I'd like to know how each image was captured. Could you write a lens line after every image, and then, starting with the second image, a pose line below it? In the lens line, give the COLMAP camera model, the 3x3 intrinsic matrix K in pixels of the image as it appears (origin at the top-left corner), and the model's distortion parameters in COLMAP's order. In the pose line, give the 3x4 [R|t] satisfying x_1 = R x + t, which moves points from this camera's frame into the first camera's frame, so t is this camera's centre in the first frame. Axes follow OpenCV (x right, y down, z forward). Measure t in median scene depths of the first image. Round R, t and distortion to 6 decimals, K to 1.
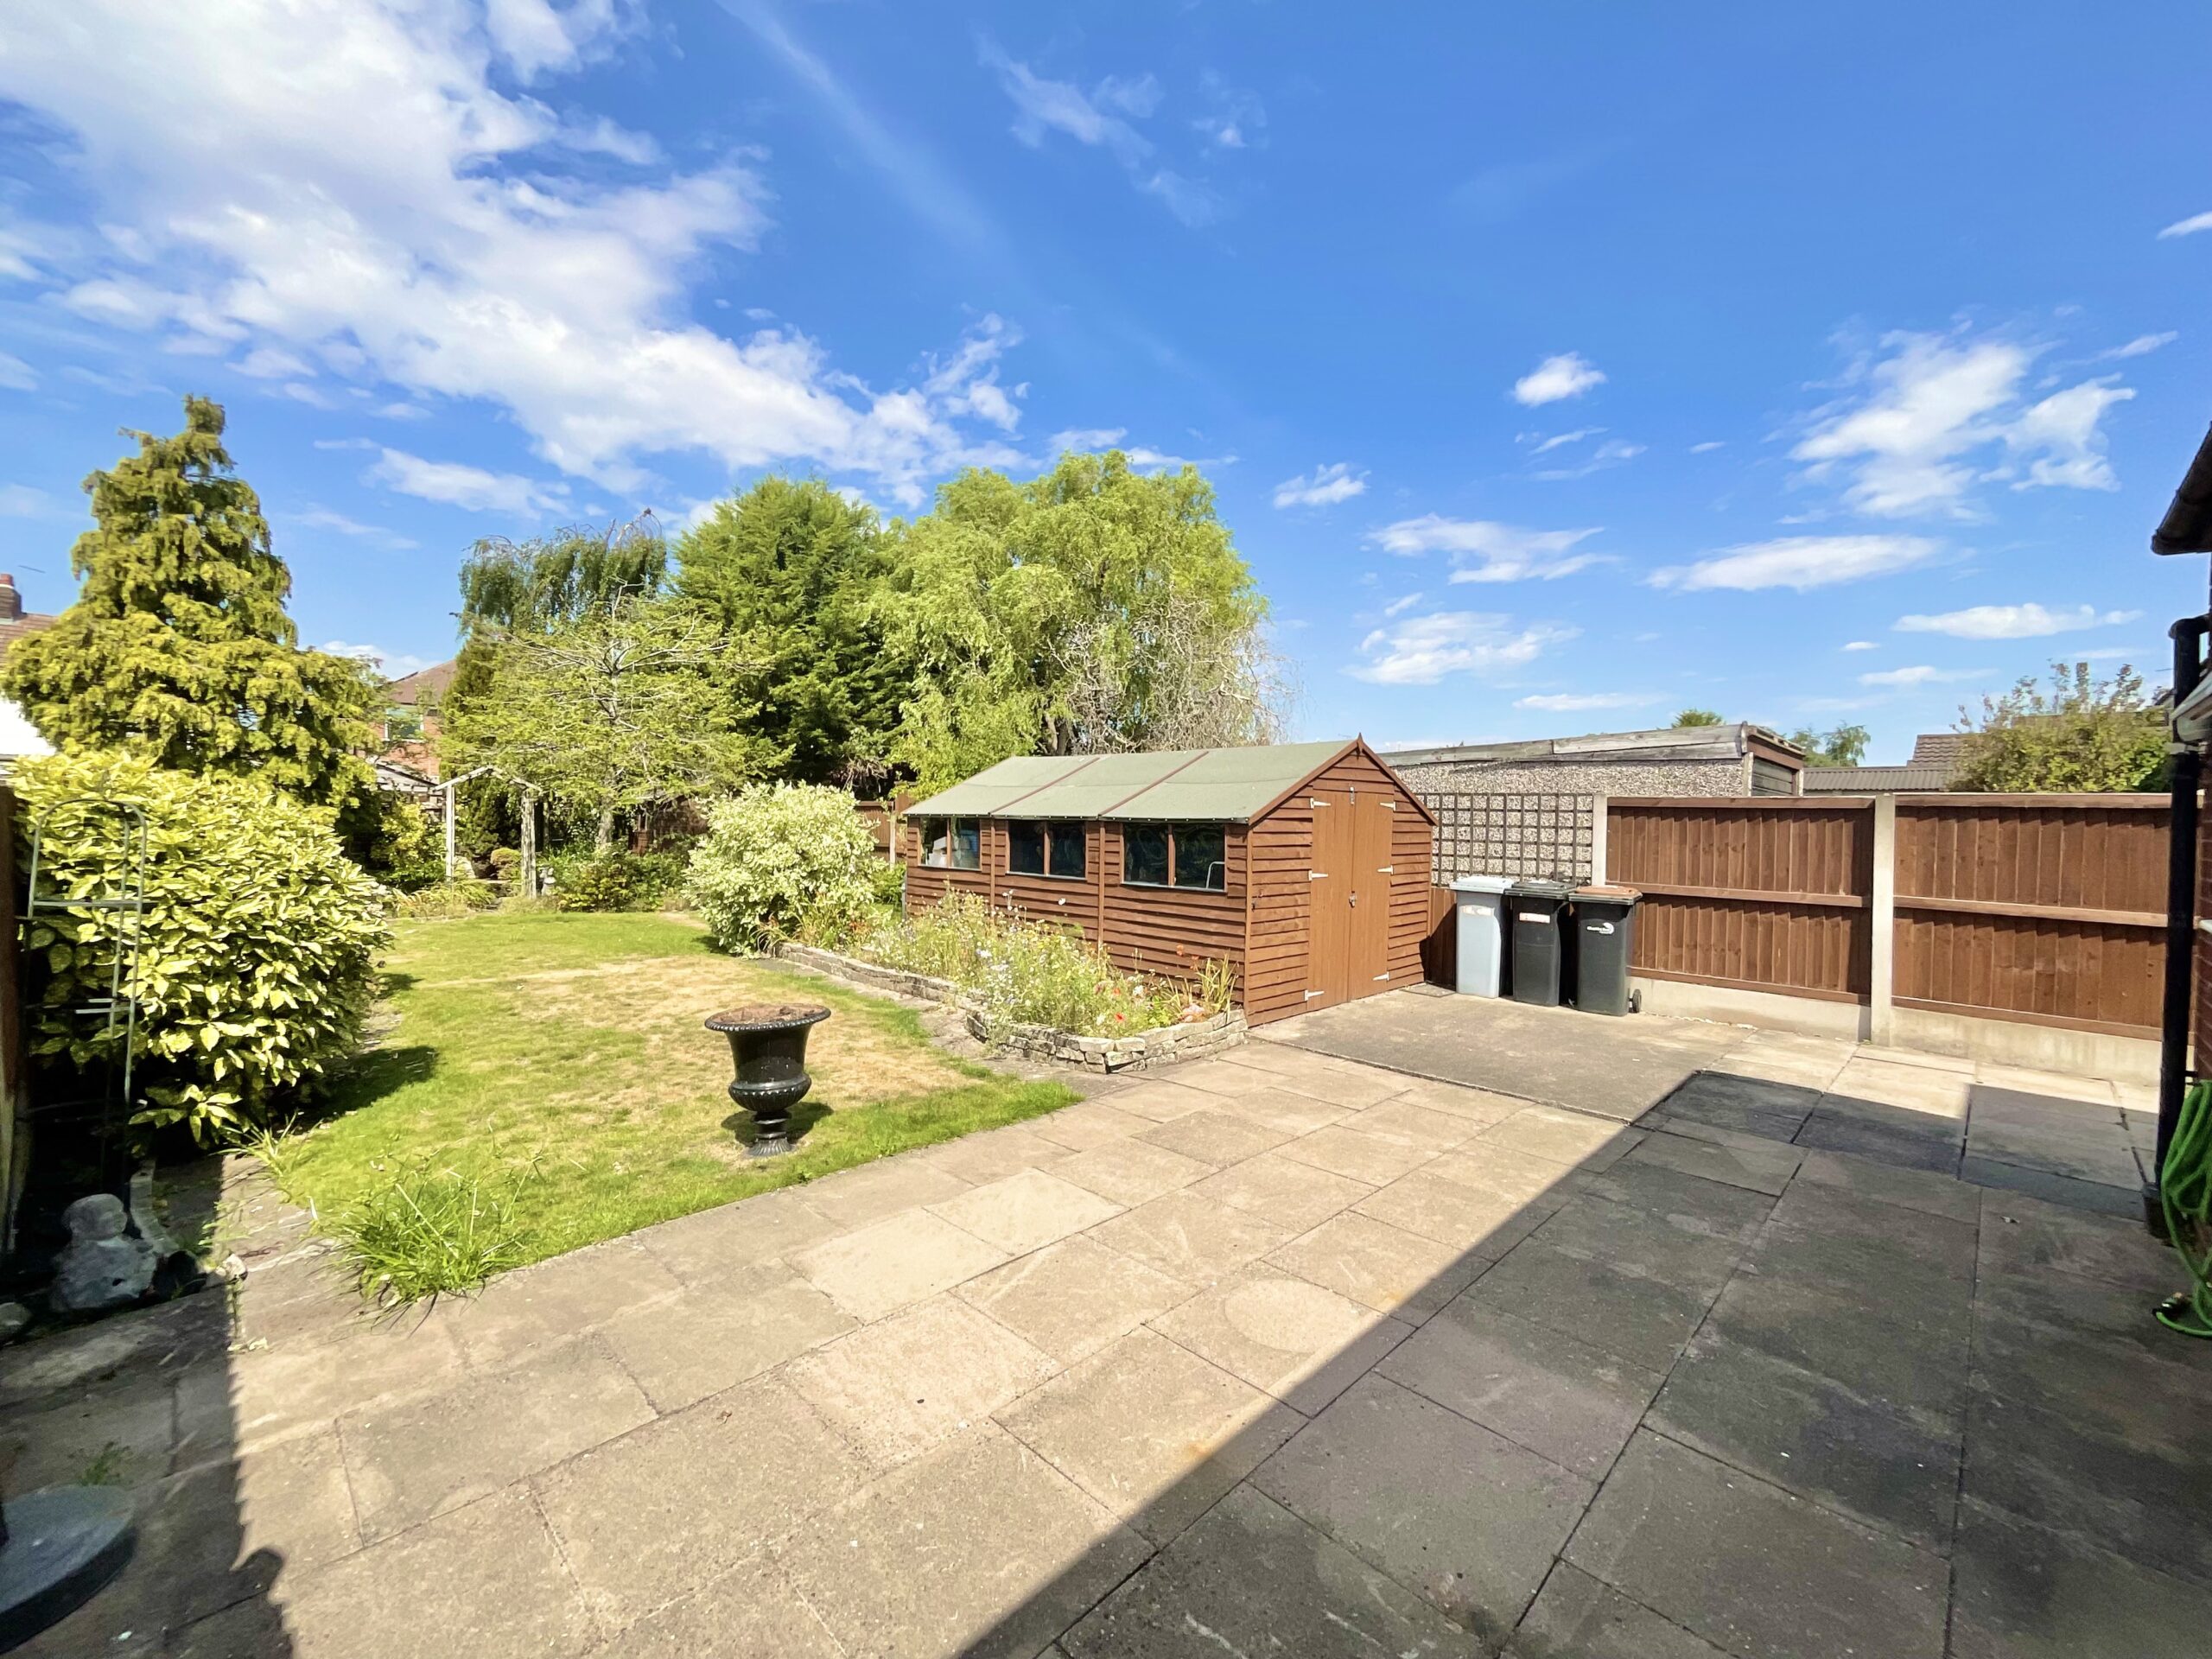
lens RADIAL K [[898.7, 0, 1104.5], [0, 898.7, 831.3], [0, 0, 1]] dist [-0.001987, 0.000275]
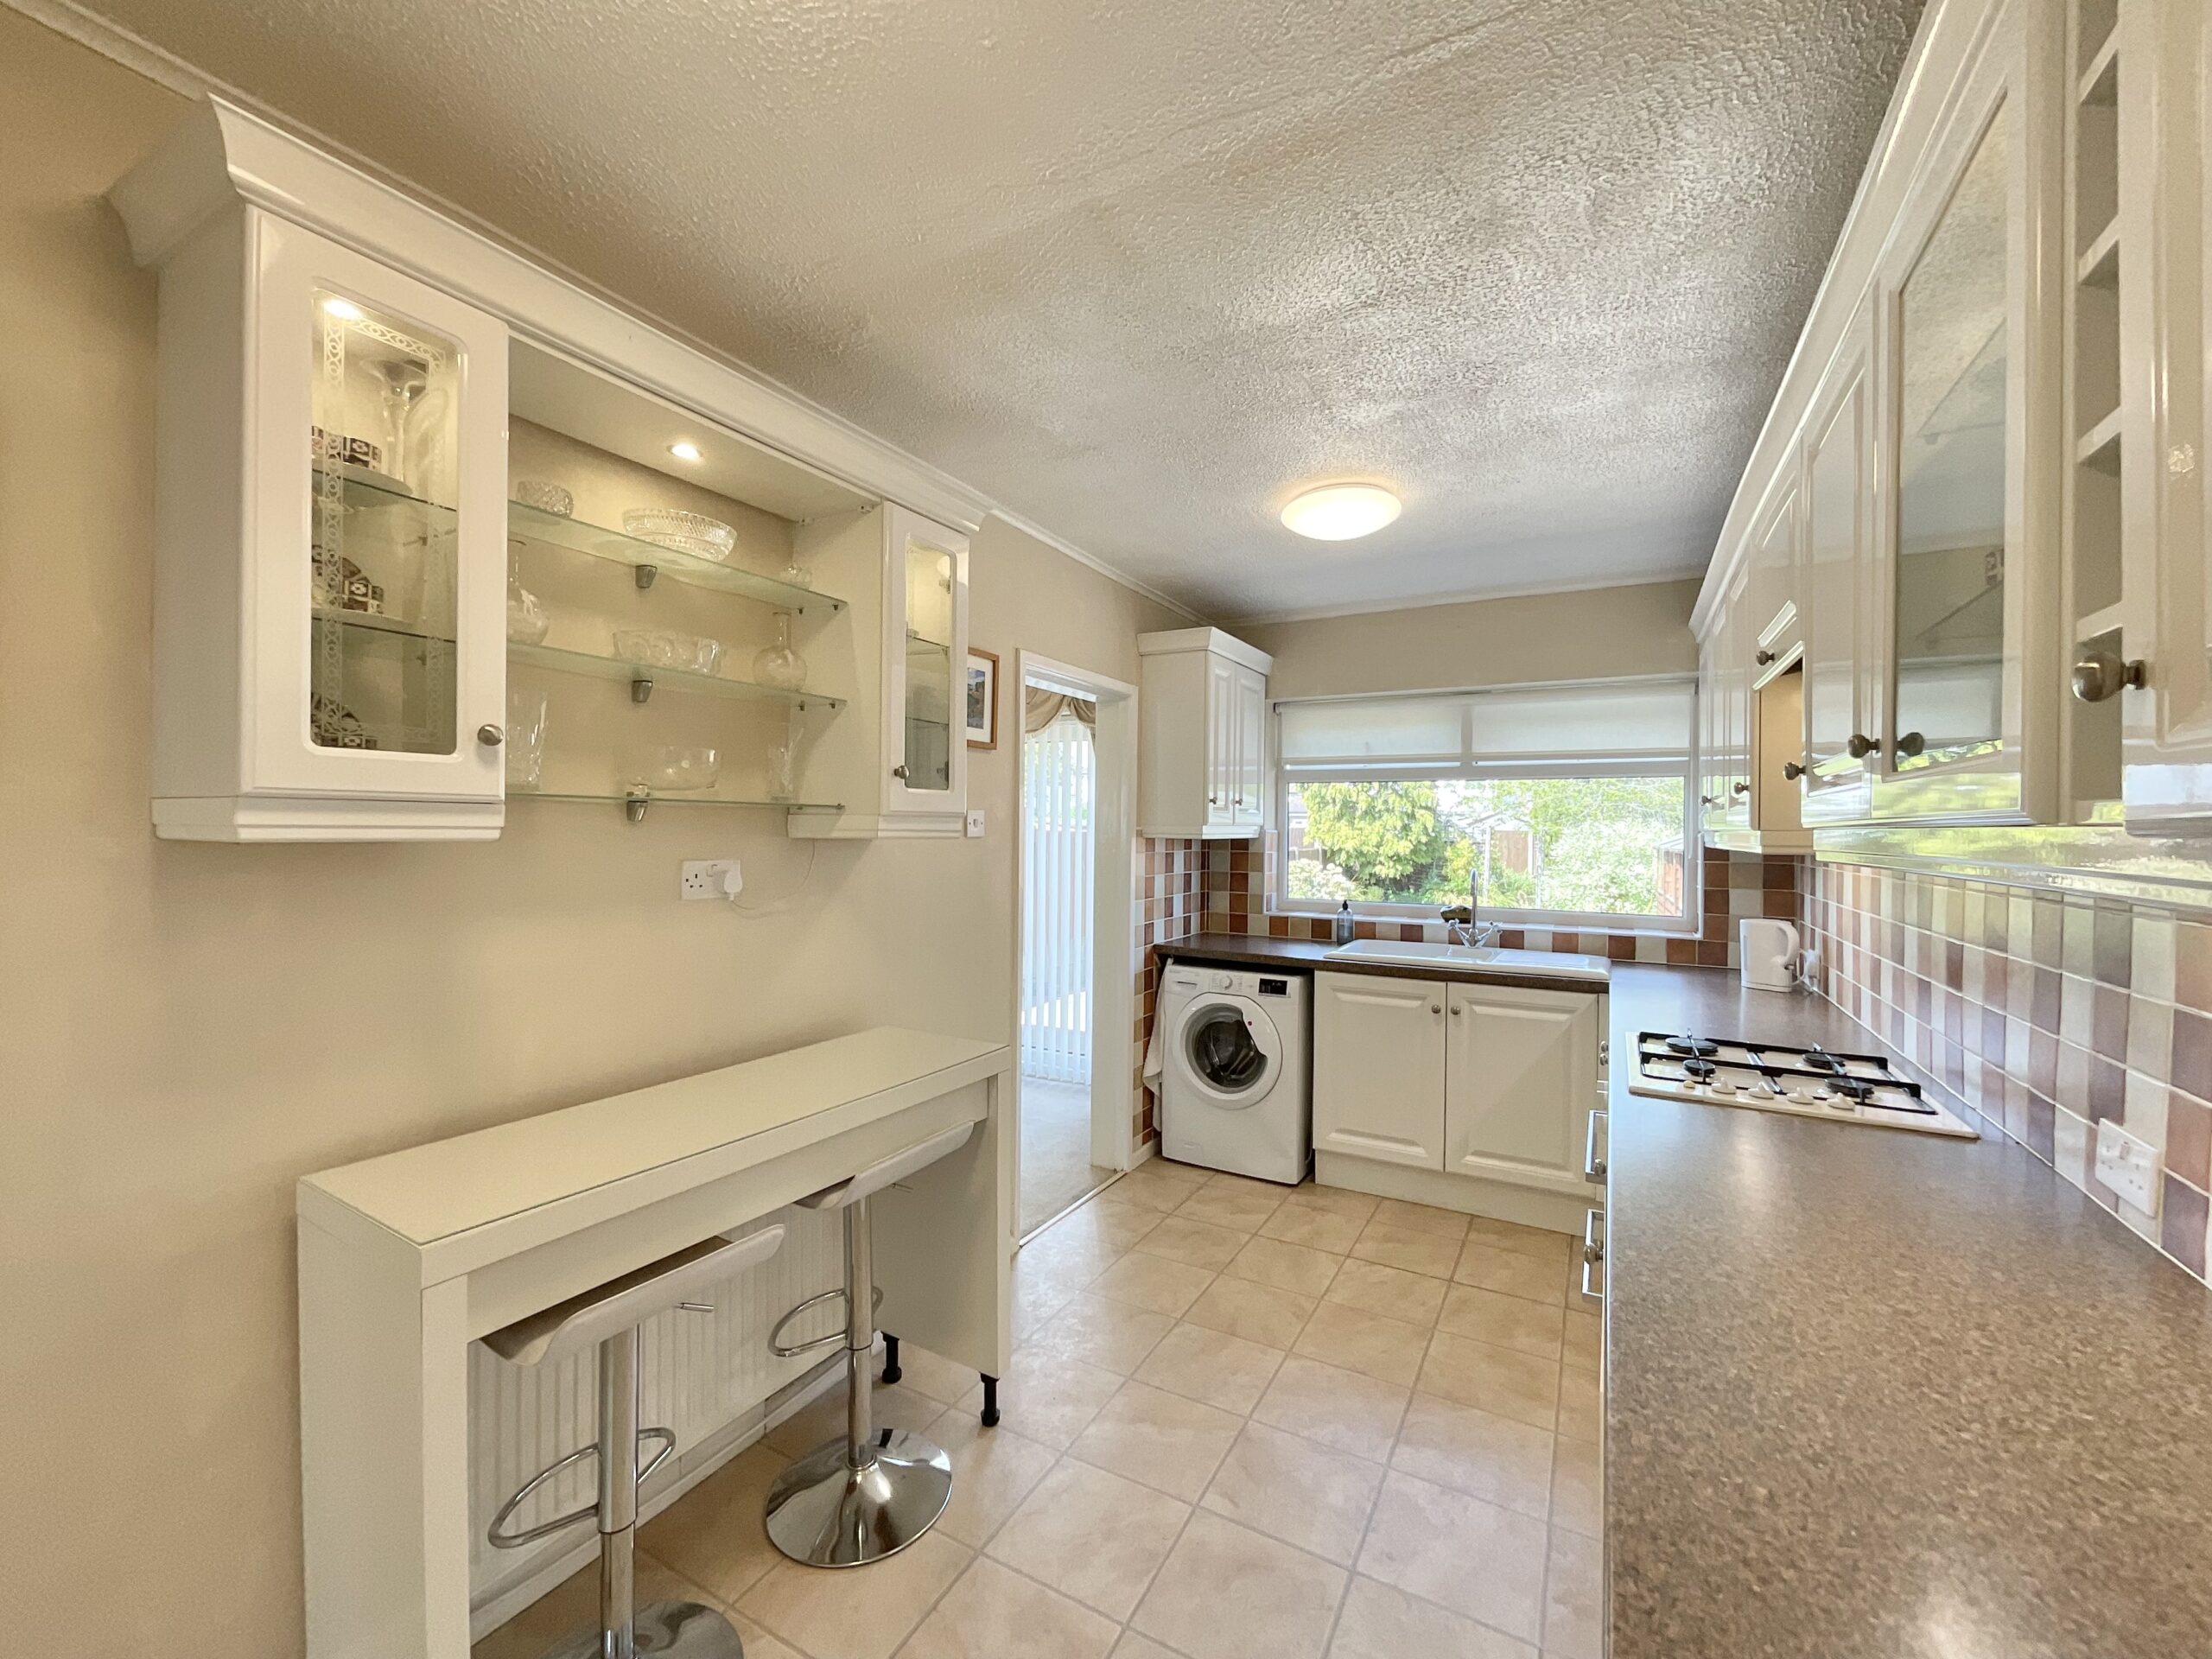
lens RADIAL K [[898.7, 0, 1104.5], [0, 898.7, 831.3], [0, 0, 1]] dist [-0.001987, 0.000275]
pose [[0.278972, -0.012899, -0.960213, 0.652993], [-0.026412, 0.999428, -0.021099, 0.004768], [0.959936, 0.031247, 0.278472, -0.020819]]
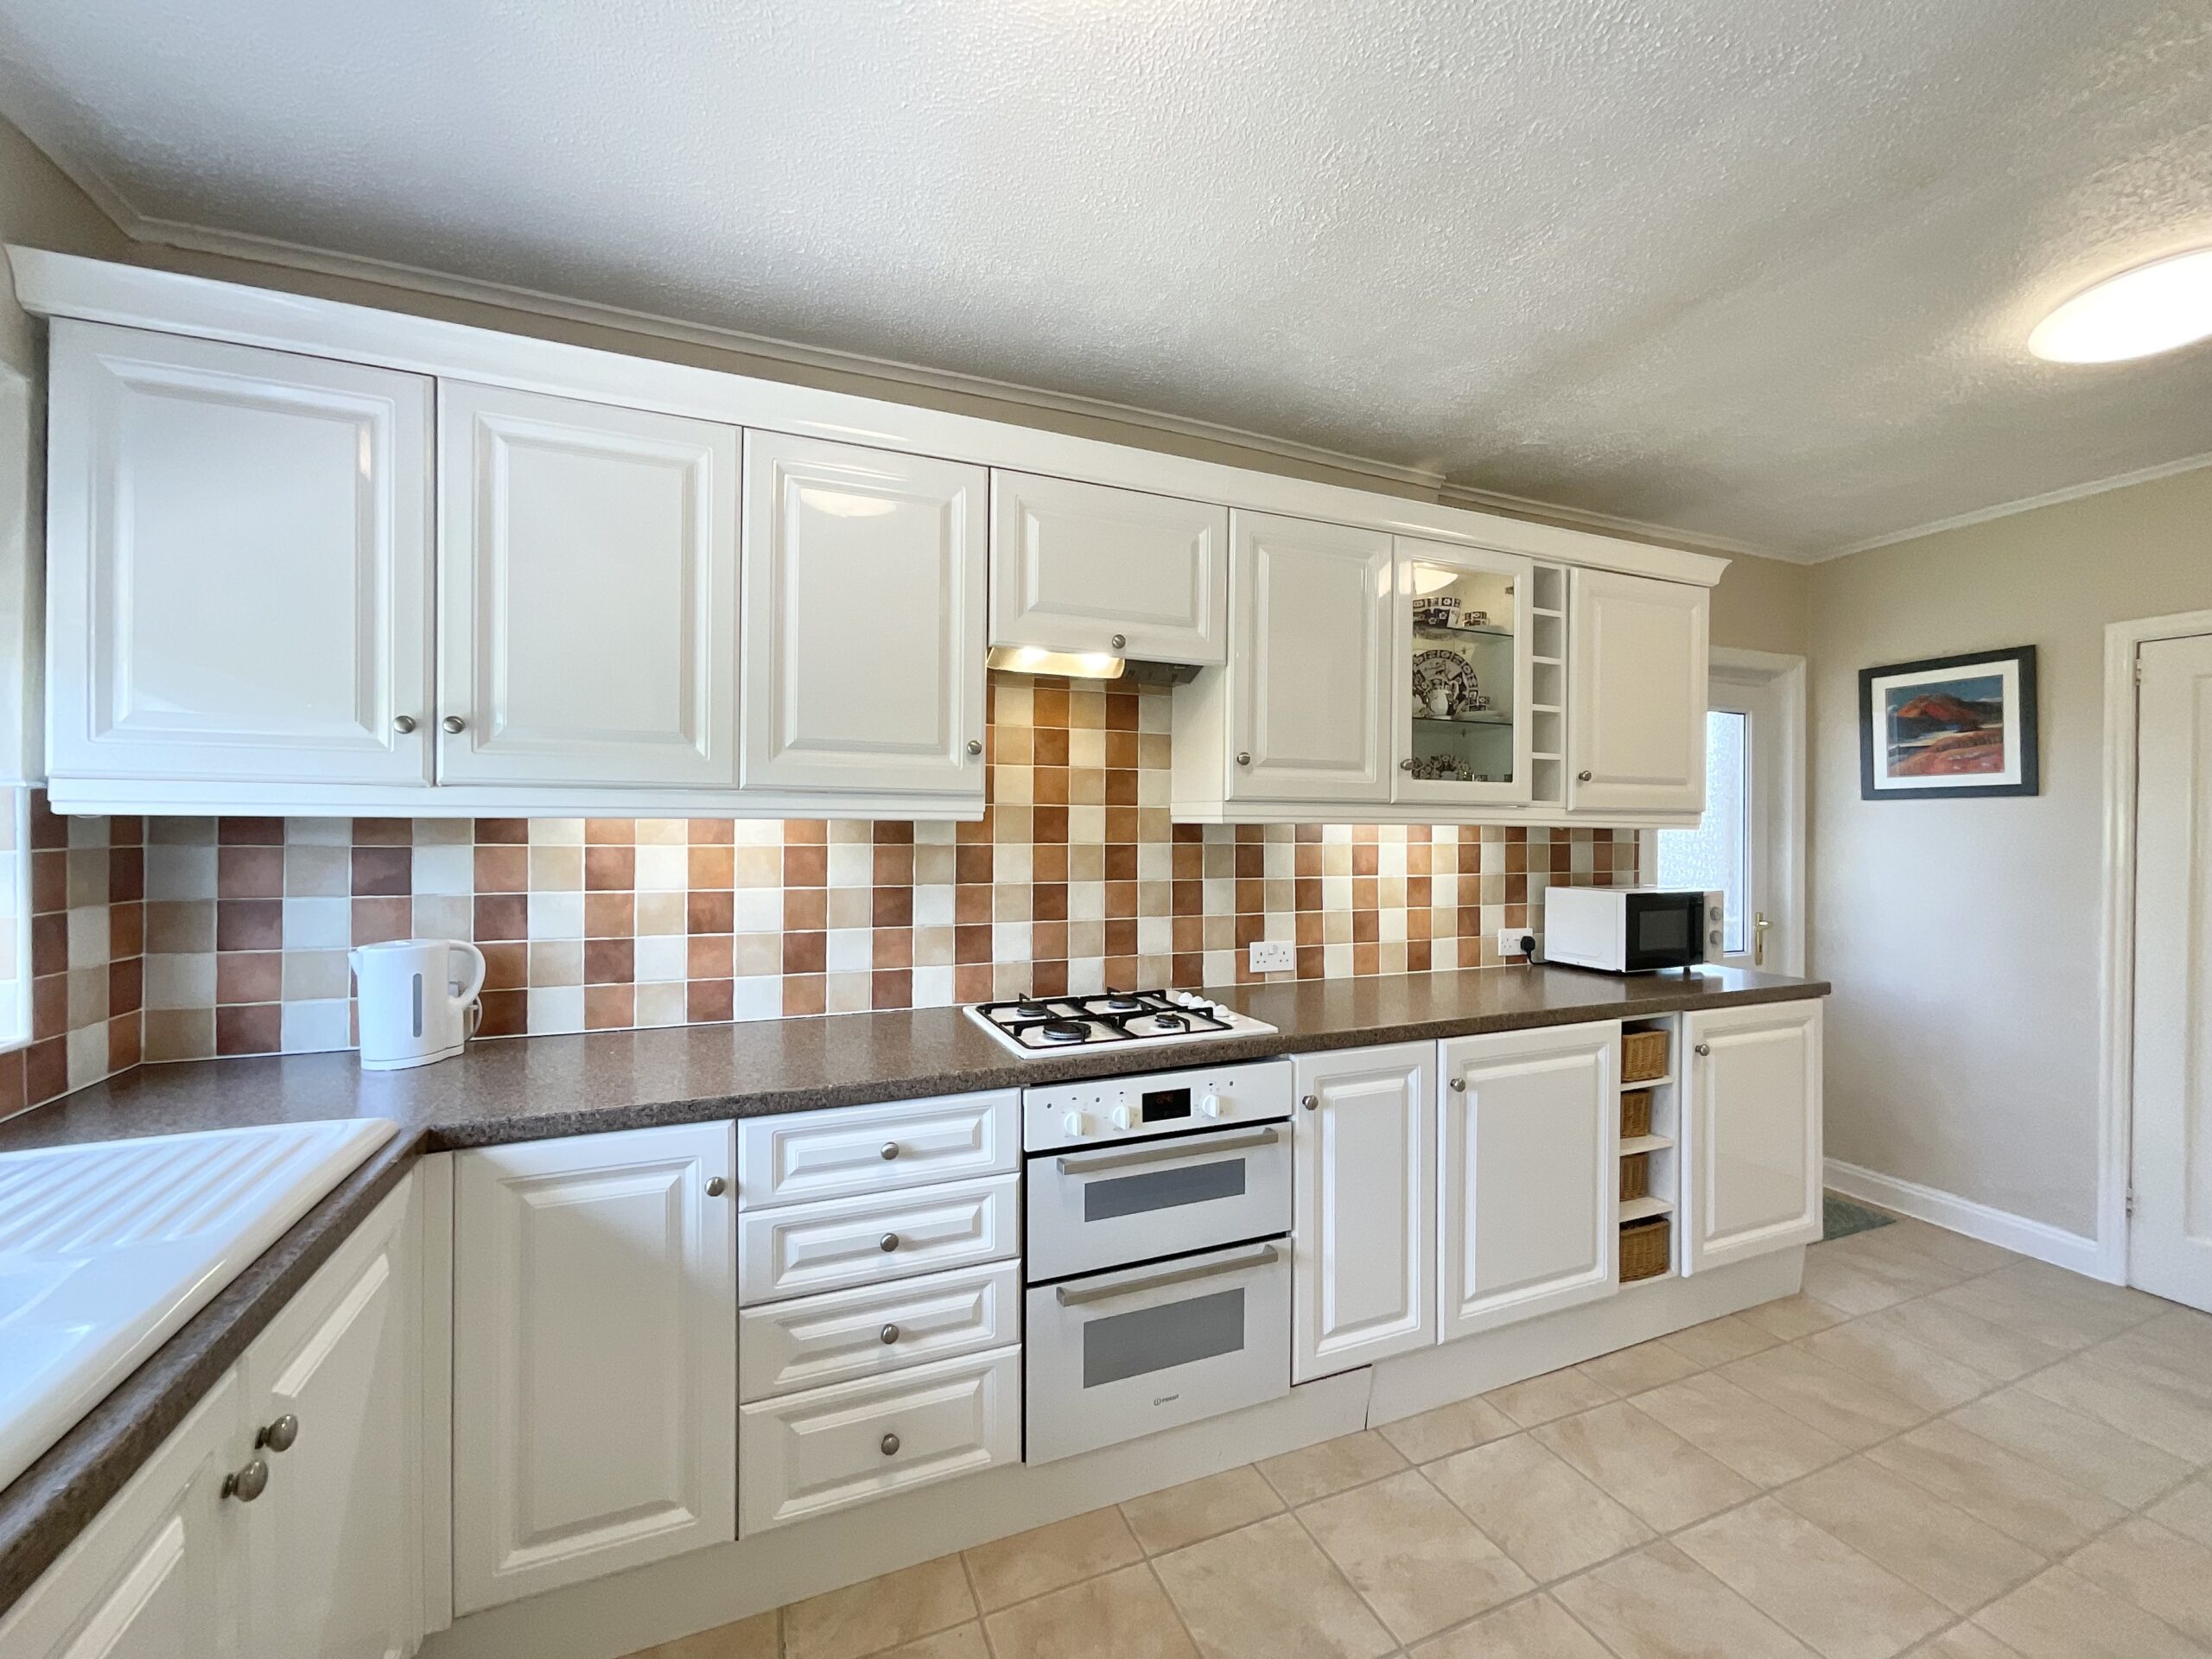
lens RADIAL K [[898.7, 0, 1104.5], [0, 898.7, 831.3], [0, 0, 1]] dist [-0.001987, 0.000275]
pose [[0.373186, -0.020205, 0.927536, 0.335275], [0.021775, 0.999678, 0.013016, 0.001943], [-0.927501, 0.015340, 0.373506, 0.083961]]
